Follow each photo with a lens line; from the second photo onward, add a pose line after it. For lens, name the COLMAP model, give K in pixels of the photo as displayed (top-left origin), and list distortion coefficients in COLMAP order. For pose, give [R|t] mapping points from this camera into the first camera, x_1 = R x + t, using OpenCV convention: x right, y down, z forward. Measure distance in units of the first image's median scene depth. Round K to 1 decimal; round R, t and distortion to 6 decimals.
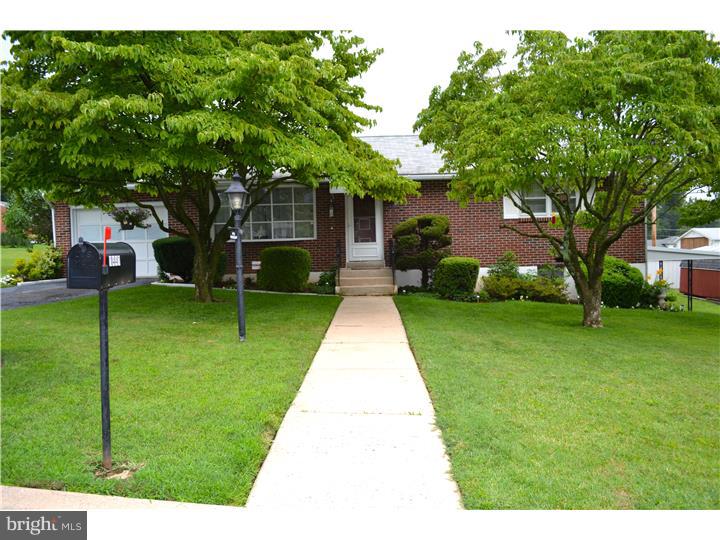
lens RADIAL K [[578.8, 0, 360.0], [0, 578.8, 270.0], [0, 0, 1]] dist [-0.077953, 0.000623]
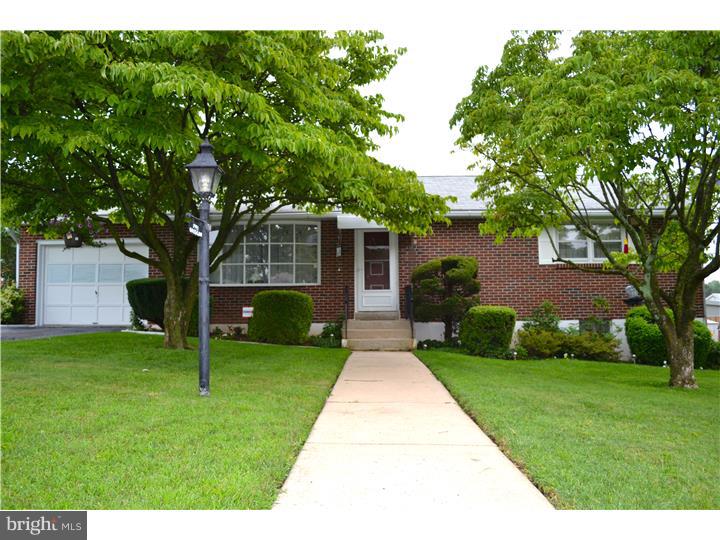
lens RADIAL K [[578.8, 0, 360.0], [0, 578.8, 270.0], [0, 0, 1]] dist [-0.077953, 0.000623]
pose [[0.999853, 0.016212, -0.005588, -0.013802], [-0.016755, 0.992985, -0.117049, 0.027281], [0.003651, 0.117125, 0.993110, 0.168607]]
